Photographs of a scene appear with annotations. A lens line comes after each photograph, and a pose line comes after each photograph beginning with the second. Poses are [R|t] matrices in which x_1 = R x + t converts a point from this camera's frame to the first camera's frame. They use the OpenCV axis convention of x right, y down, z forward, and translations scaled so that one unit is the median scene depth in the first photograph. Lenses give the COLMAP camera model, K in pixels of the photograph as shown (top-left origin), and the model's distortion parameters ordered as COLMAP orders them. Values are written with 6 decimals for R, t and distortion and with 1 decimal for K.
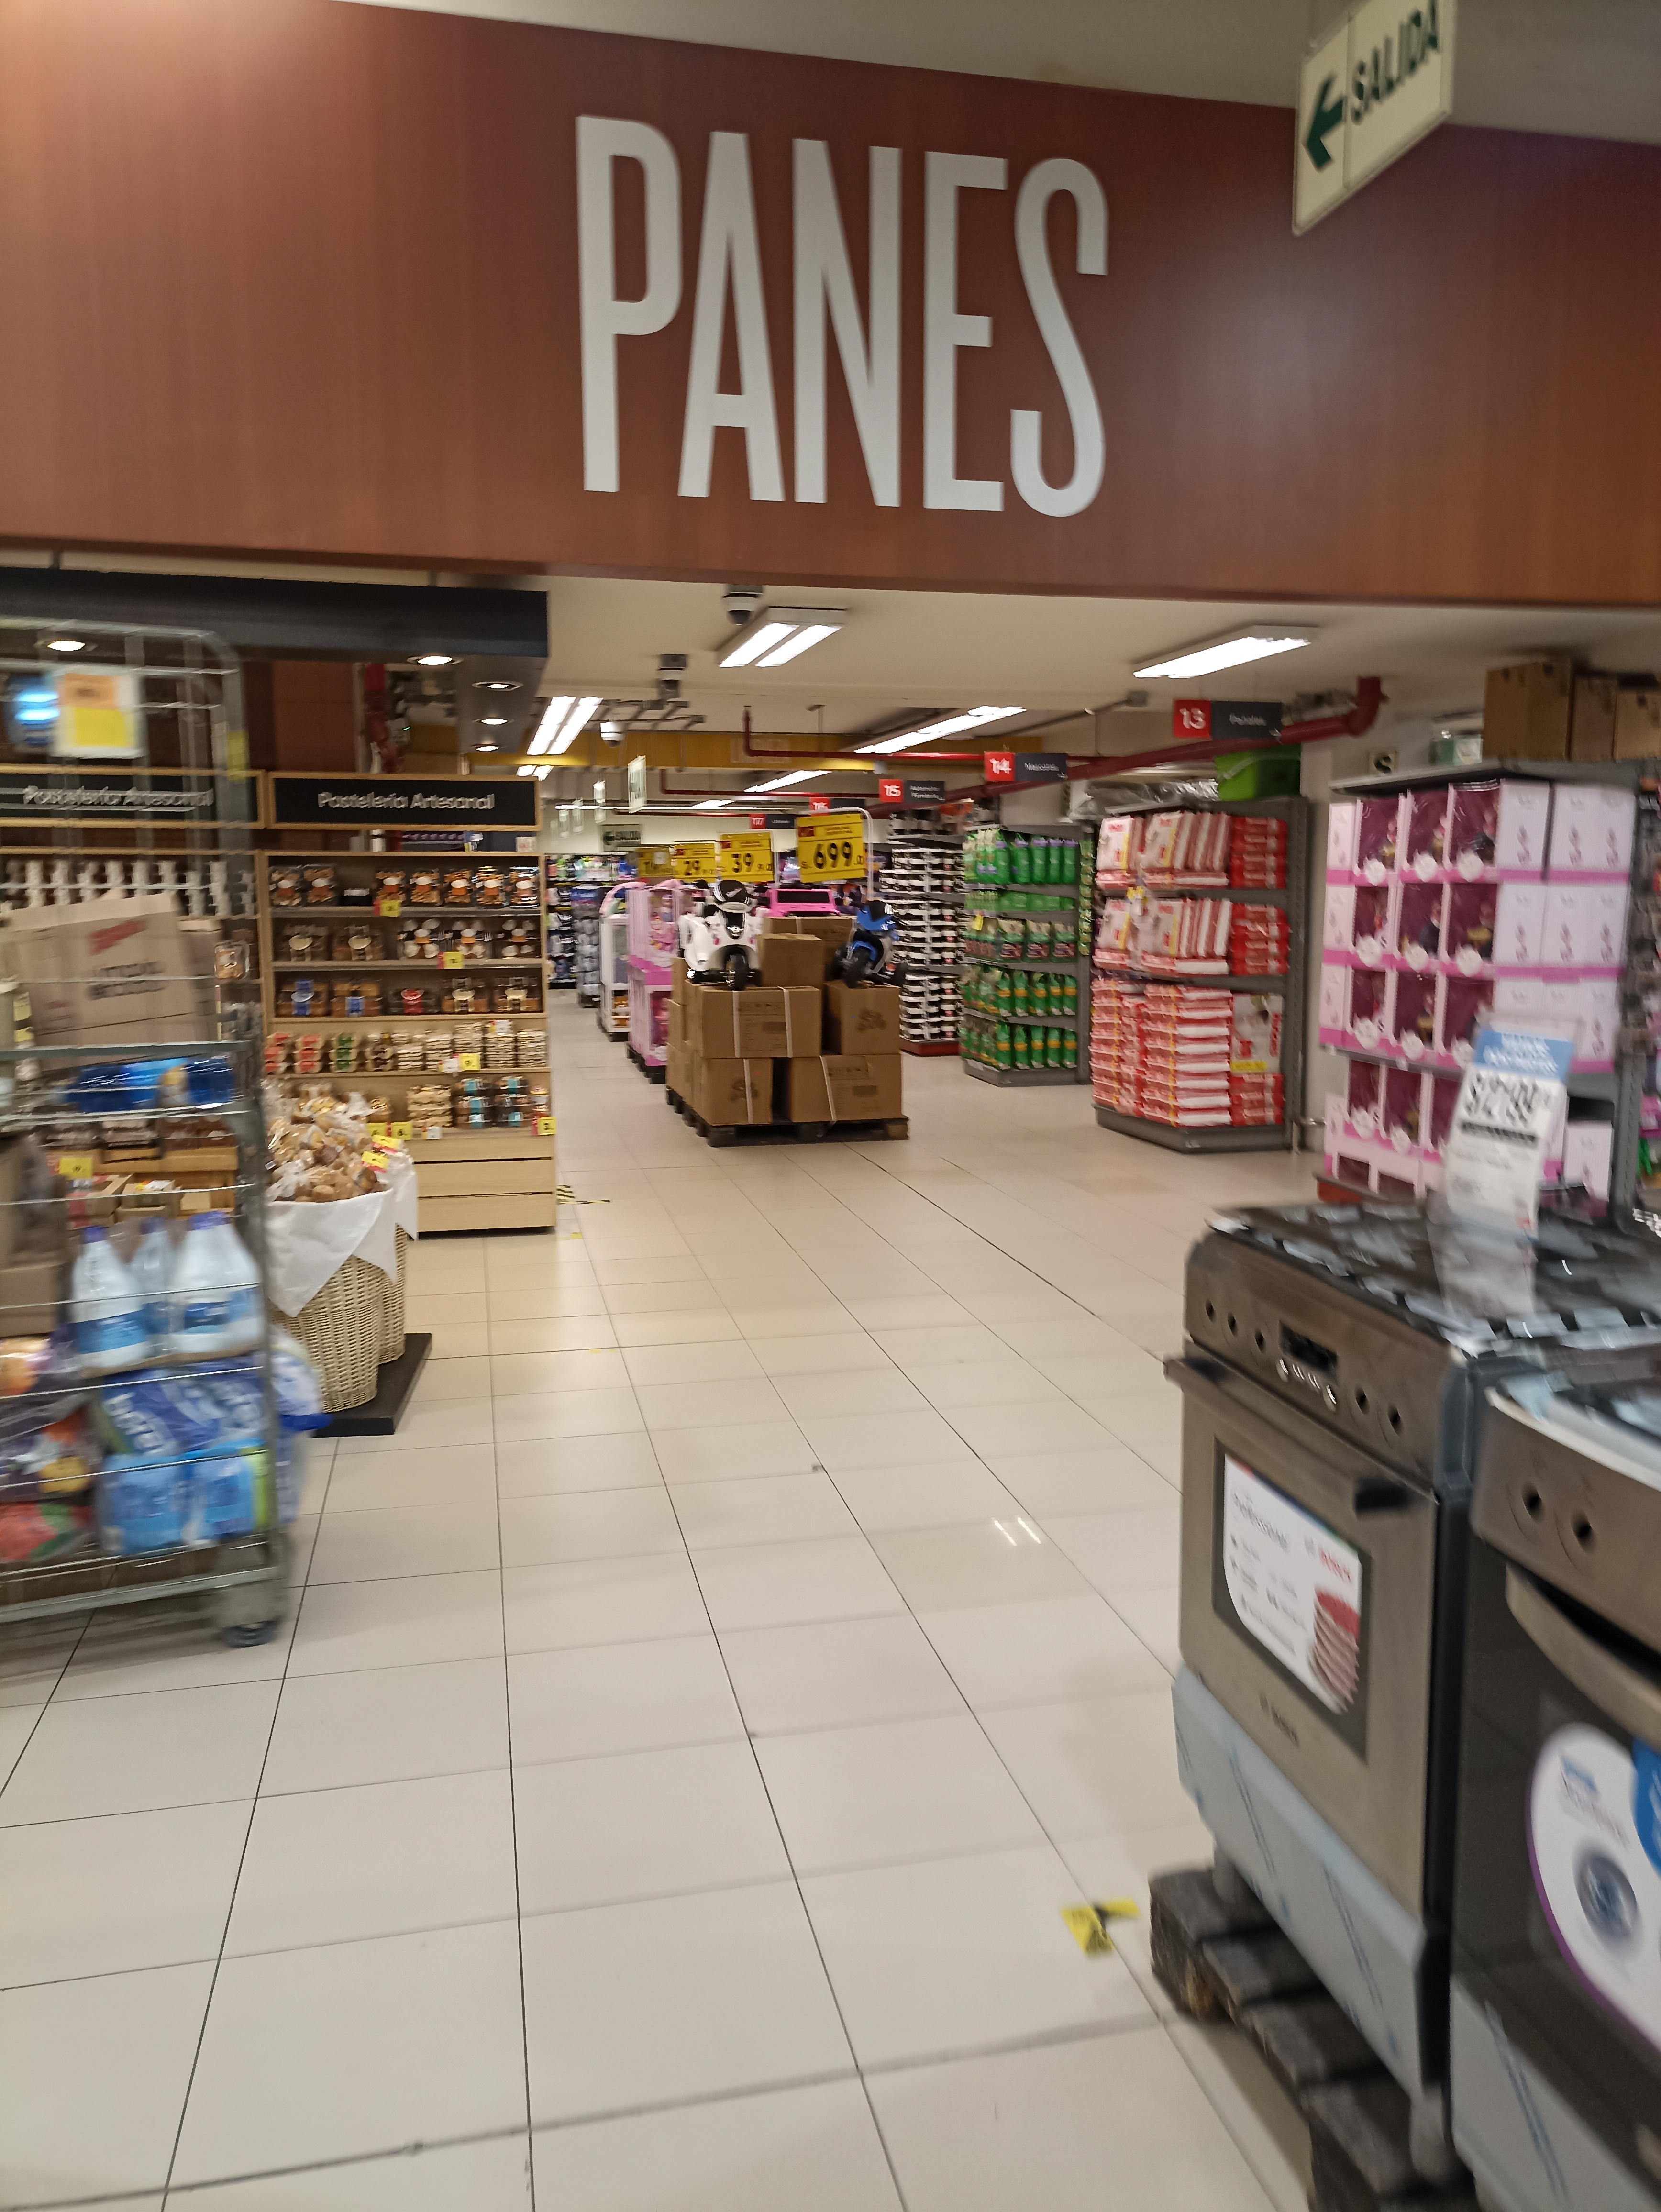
lens RADIAL K [[1701.3, 0, 819.0], [0, 1701.3, 1104.6], [0, 0, 1]] dist [0.043546, -0.004443]
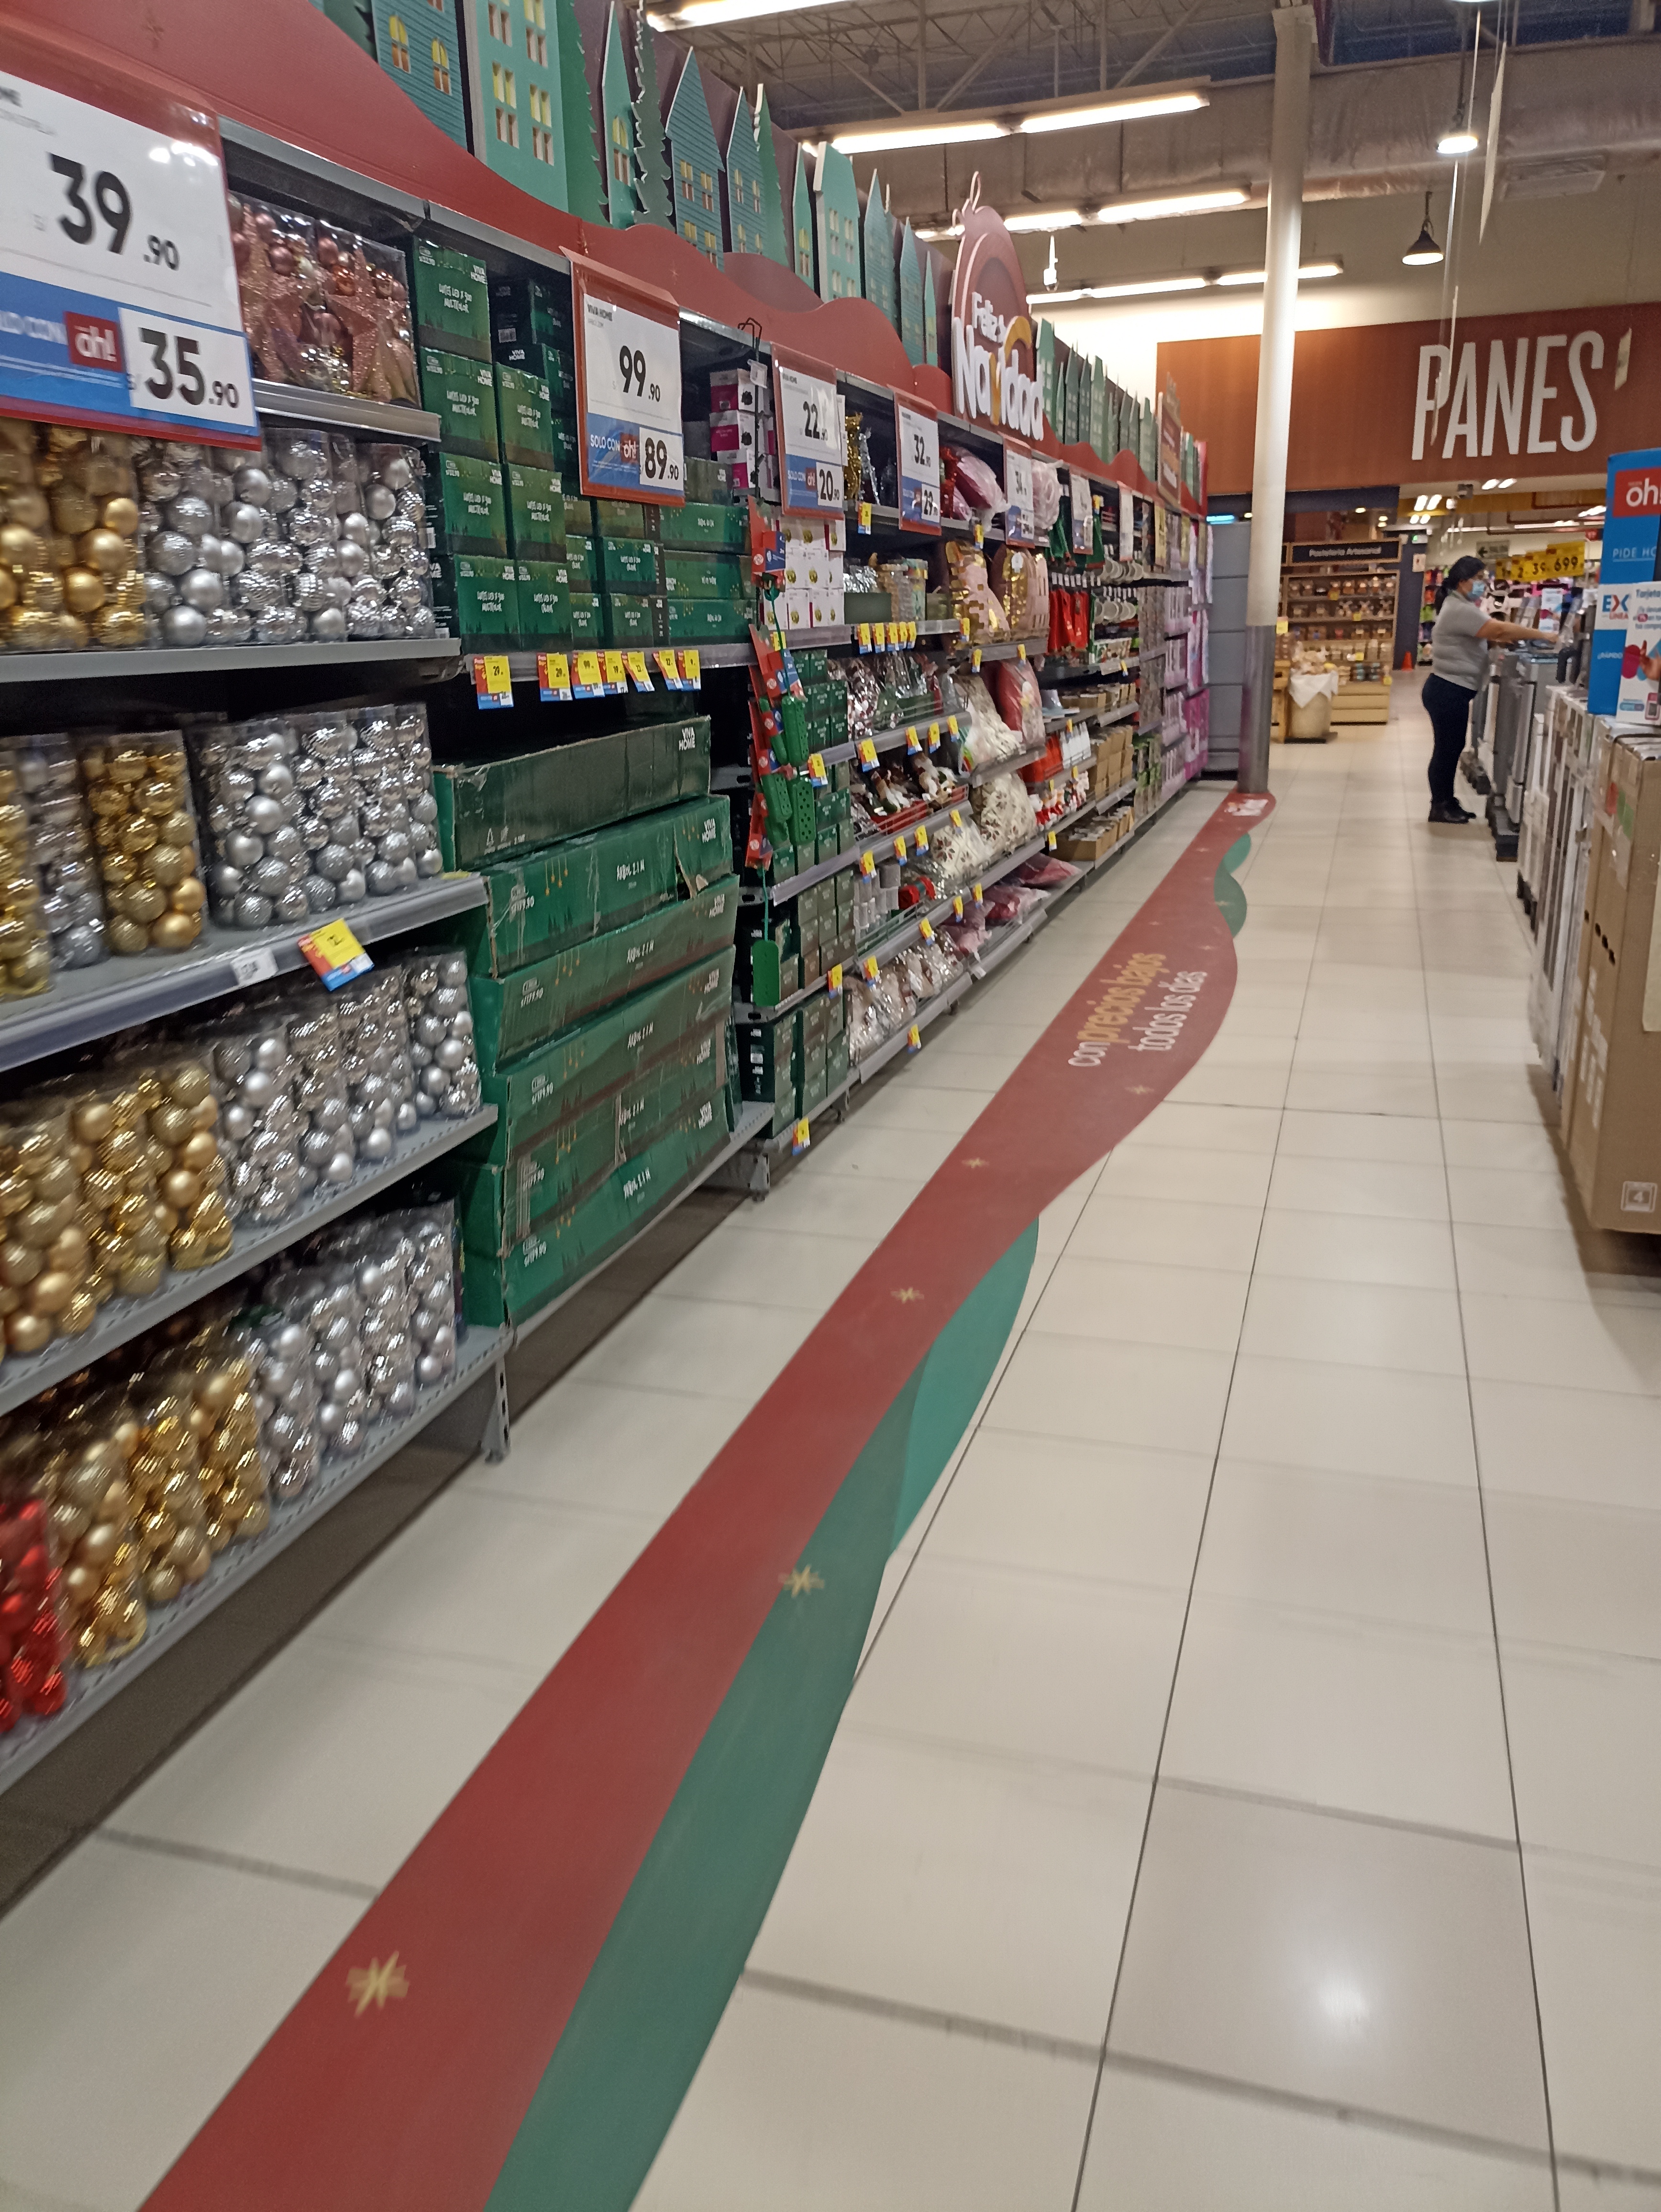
lens RADIAL K [[1701.3, 0, 819.0], [0, 1701.3, 1104.6], [0, 0, 1]] dist [0.043546, -0.004443]
pose [[0.873147, 0.115961, -0.473462, 0.387245], [-0.039769, 0.985000, 0.167908, 0.239262], [0.485831, -0.127780, 0.864662, -1.727927]]
